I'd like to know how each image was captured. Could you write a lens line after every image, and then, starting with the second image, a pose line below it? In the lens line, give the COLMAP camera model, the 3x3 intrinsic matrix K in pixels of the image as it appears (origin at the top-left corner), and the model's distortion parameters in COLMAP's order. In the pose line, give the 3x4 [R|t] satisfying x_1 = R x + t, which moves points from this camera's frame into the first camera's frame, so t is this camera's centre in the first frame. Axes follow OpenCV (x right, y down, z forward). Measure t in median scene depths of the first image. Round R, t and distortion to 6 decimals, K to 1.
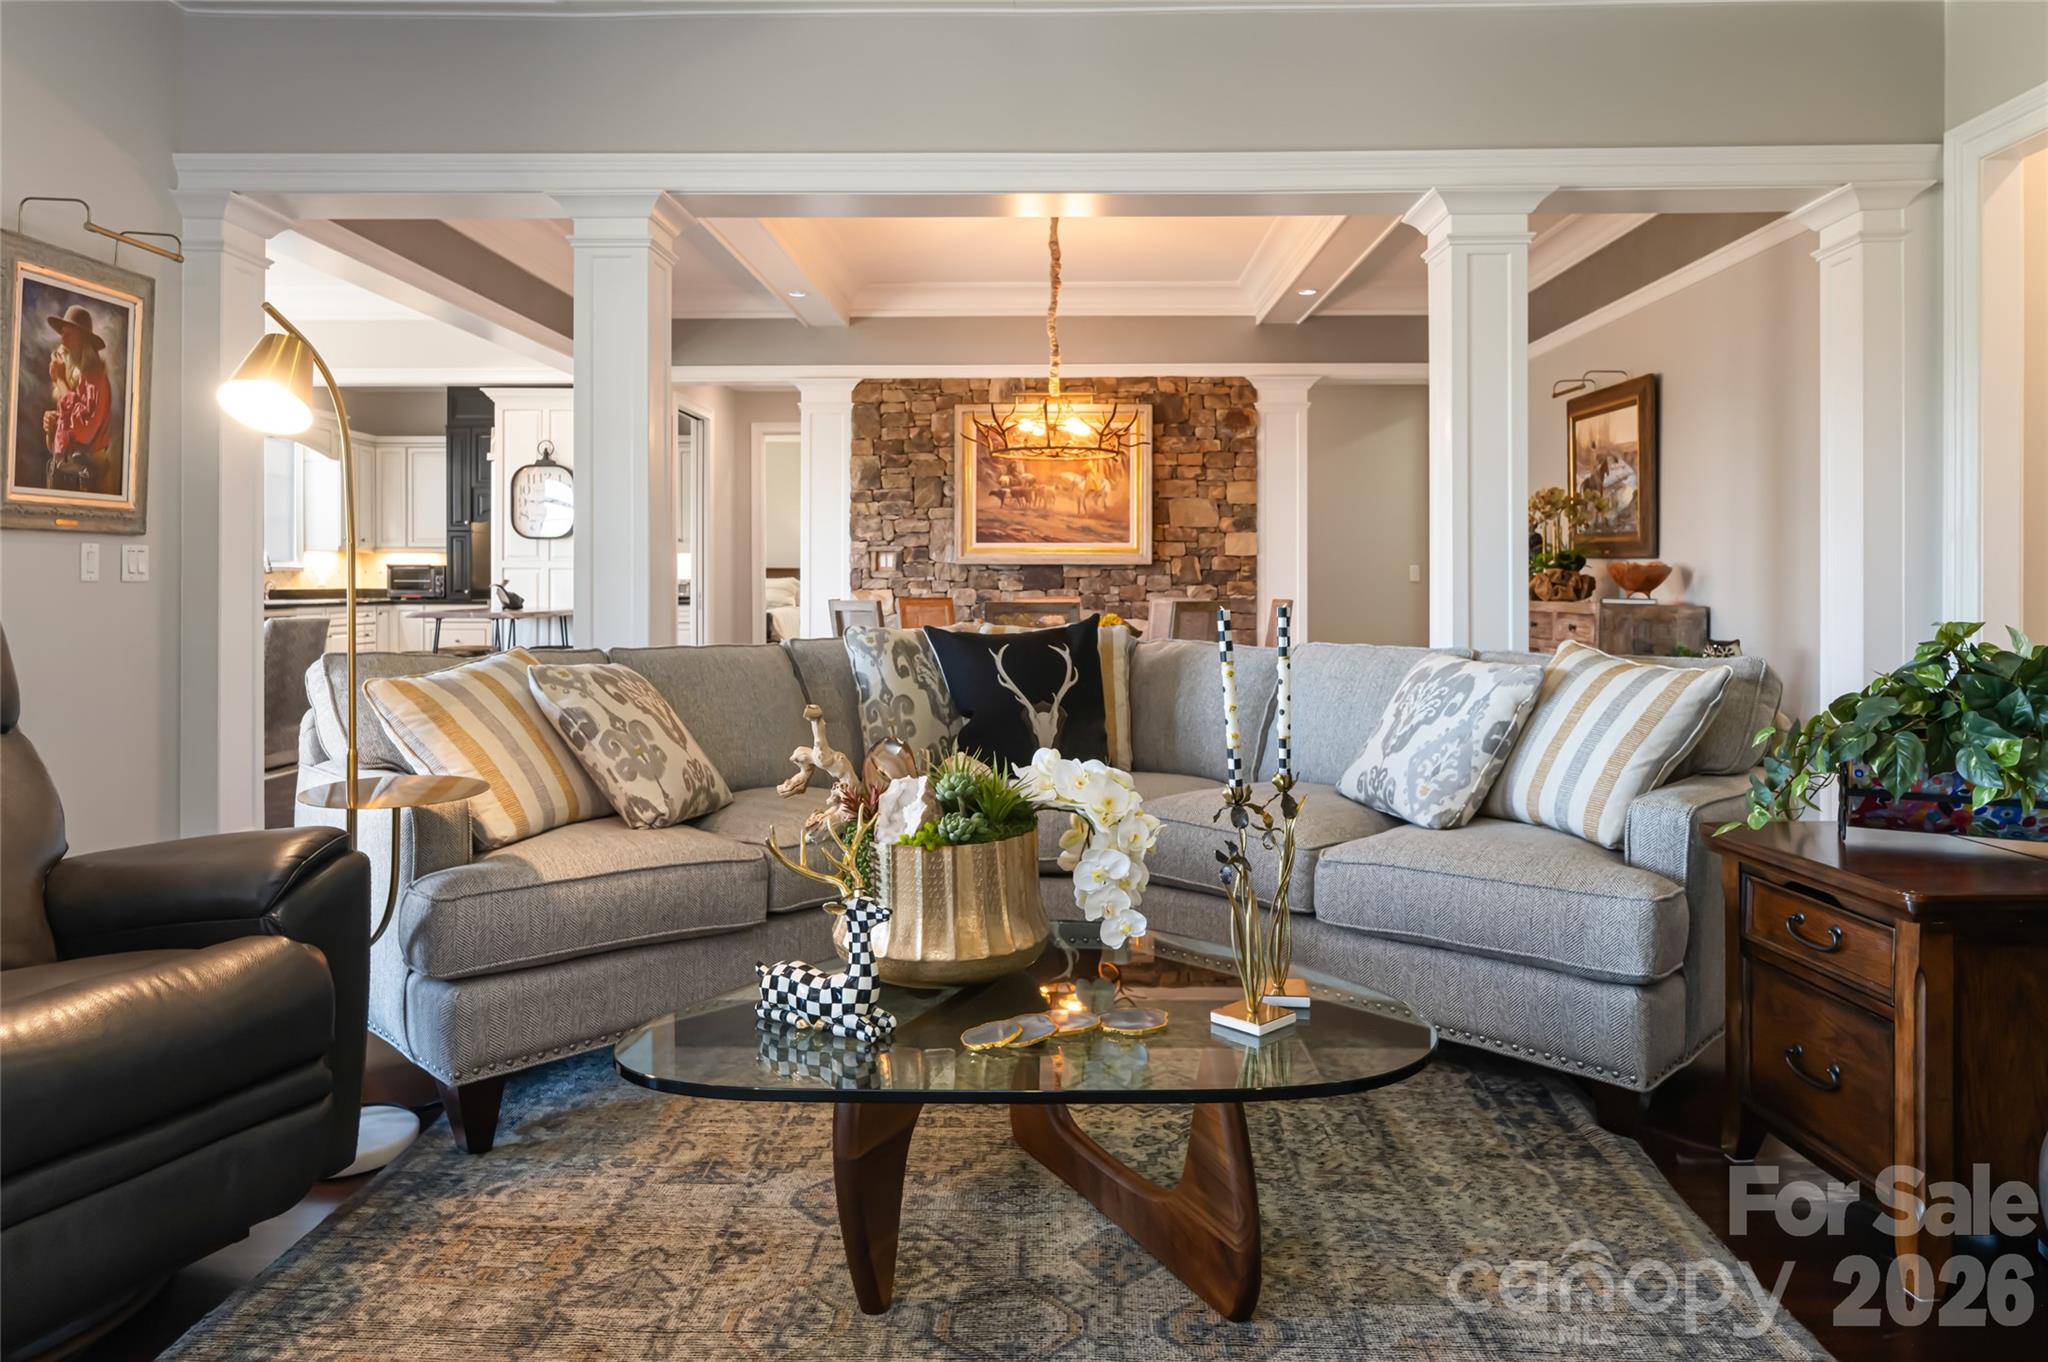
lens RADIAL K [[1320.6, 0, 1032.0], [0, 1320.6, 625.8], [0, 0, 1]] dist [0.000752, 0.003927]
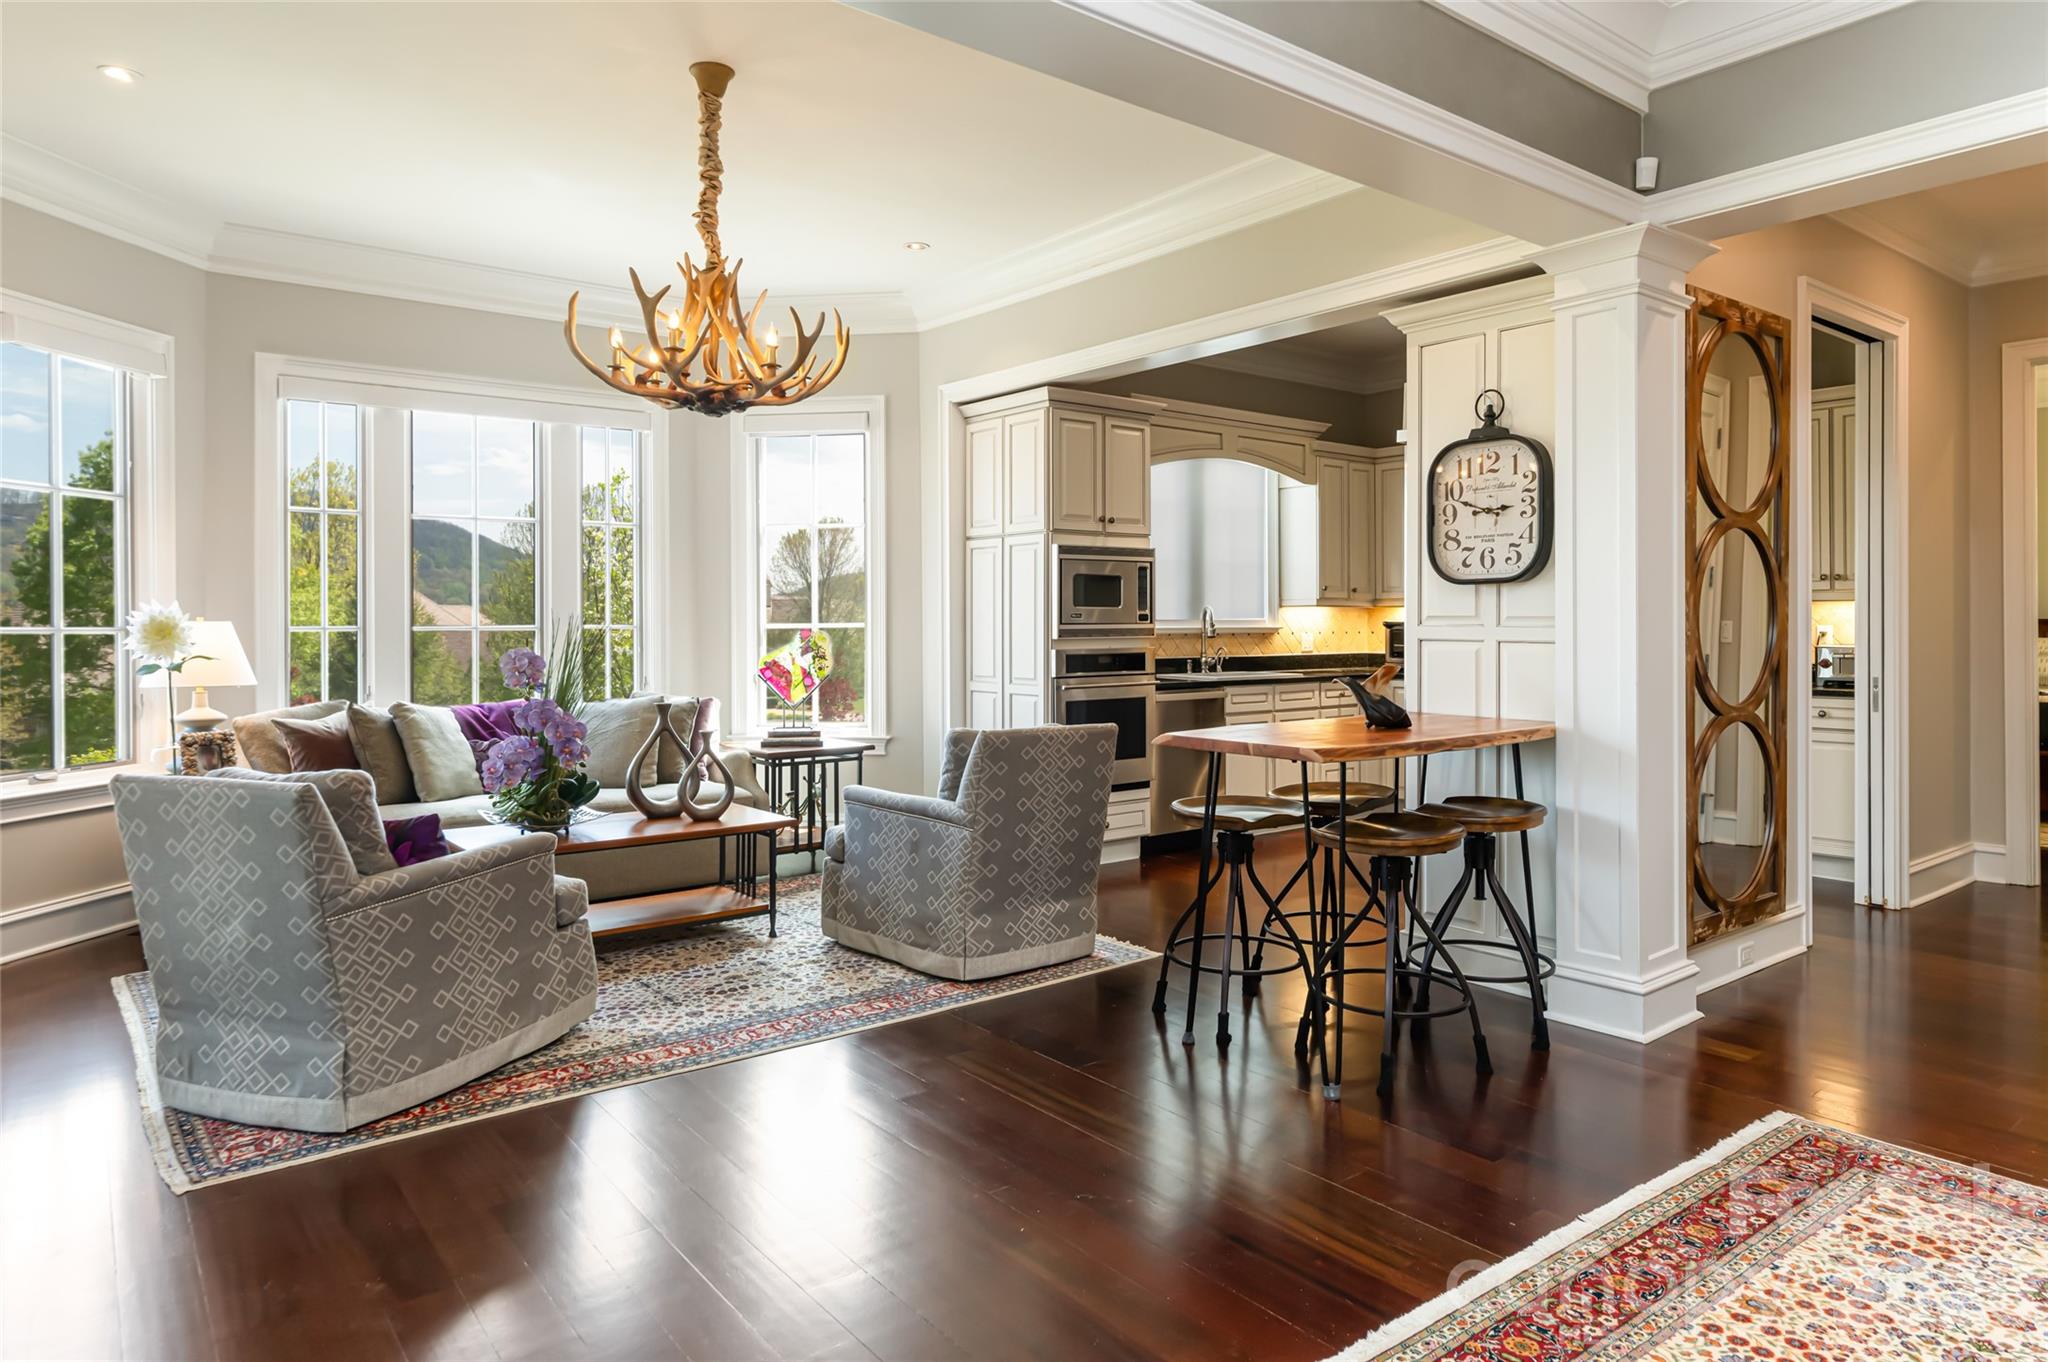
lens RADIAL K [[1245.0, 0, 1033.4], [0, 1245.0, 636.4], [0, 0, 1]] dist [-0.003844, -0.001782]
pose [[0.635761, 0.006454, -0.771859, -0.112870], [-0.024427, 0.999632, -0.011761, -0.036664], [0.771499, 0.026331, 0.635685, 0.579324]]
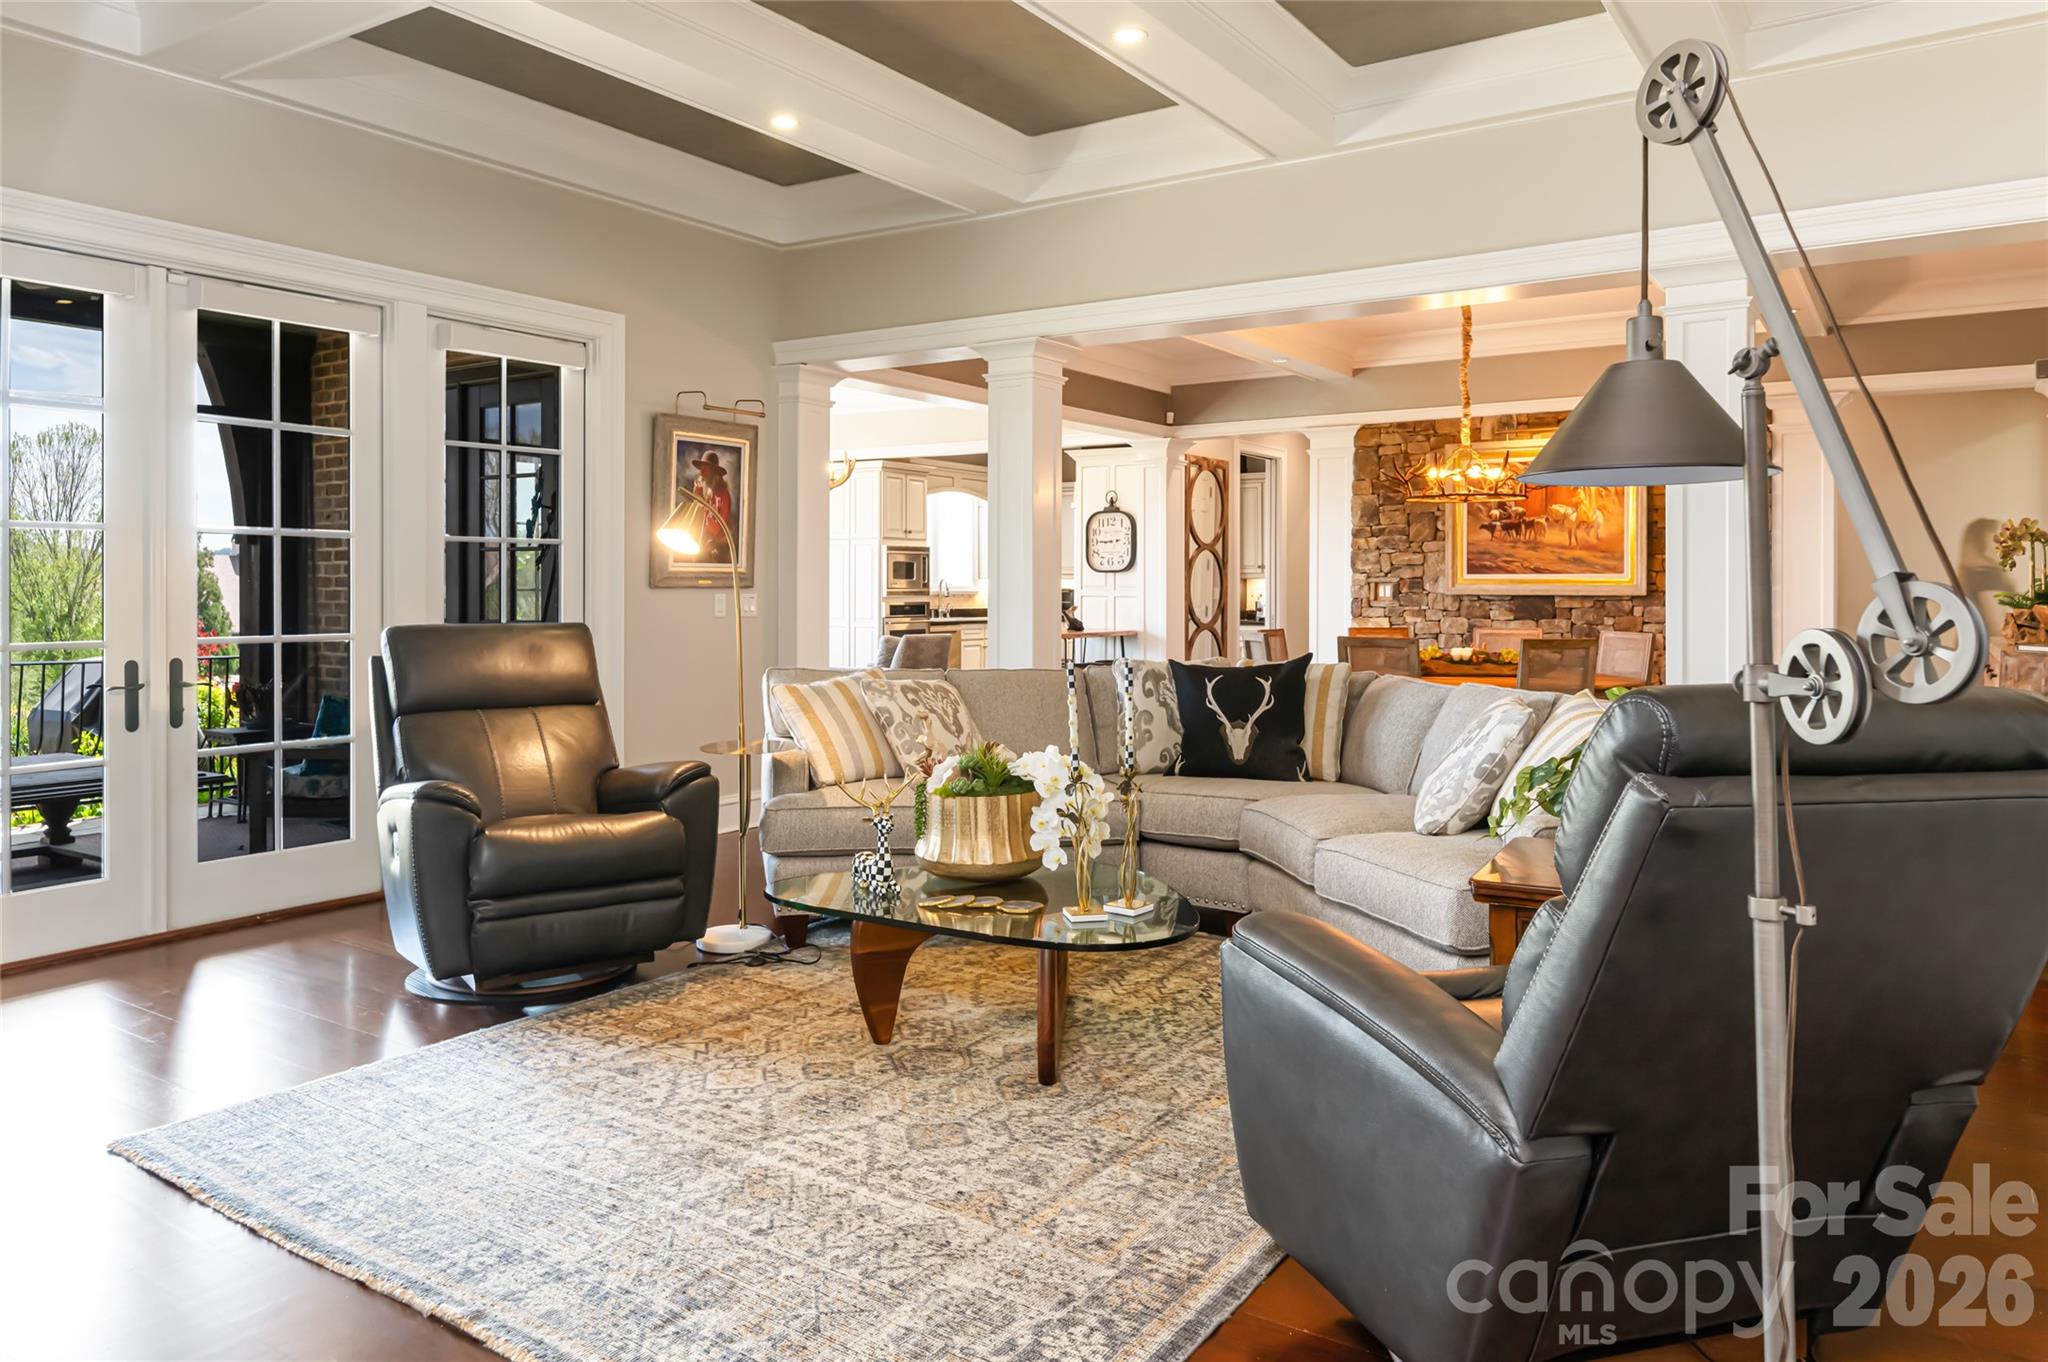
lens RADIAL K [[1359.1, 0, 1024.0], [0, 1359.1, 681.0], [0, 0, 1]] dist [-0.006394, -0.000328]
pose [[0.848718, 0.036766, -0.527566, 0.234835], [-0.019455, 0.999076, 0.038328, -0.012586], [0.528487, -0.022266, 0.848649, -0.108255]]
